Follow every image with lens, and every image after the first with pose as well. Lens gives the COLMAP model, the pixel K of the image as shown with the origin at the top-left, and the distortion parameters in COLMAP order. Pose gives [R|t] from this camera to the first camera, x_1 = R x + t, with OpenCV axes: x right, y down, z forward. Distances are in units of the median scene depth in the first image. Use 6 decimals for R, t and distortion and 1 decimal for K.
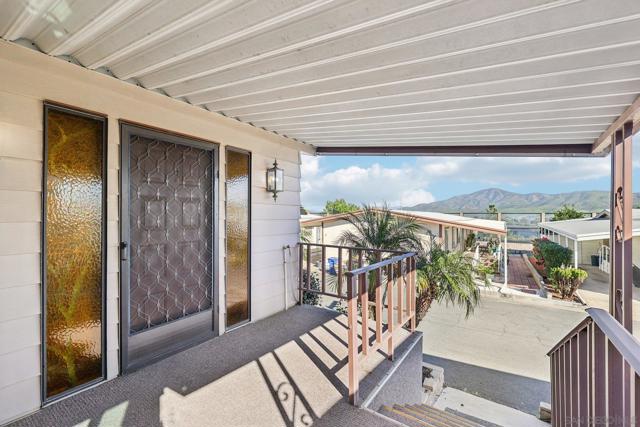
lens RADIAL K [[282.2, 0, 320.7], [0, 282.2, 215.2], [0, 0, 1]] dist [0.008566, -0.000148]
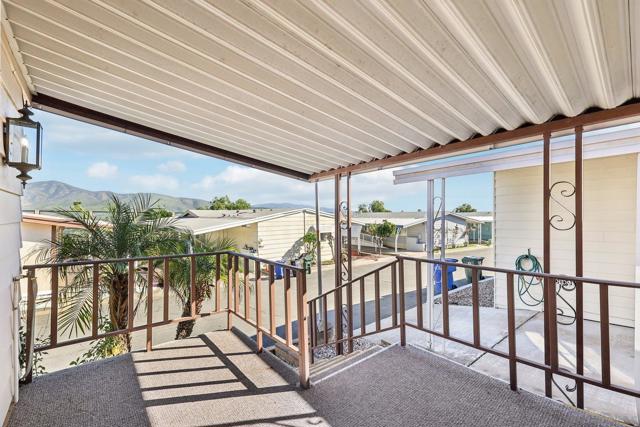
lens RADIAL K [[282.2, 0, 319.6], [0, 282.2, 213.8], [0, 0, 1]] dist [0.008566, -0.000148]
pose [[0.262669, 0.006577, 0.964864, -0.560933], [-0.007396, 0.999961, -0.004802, -0.002727], [-0.964858, -0.005874, 0.262707, 0.399212]]
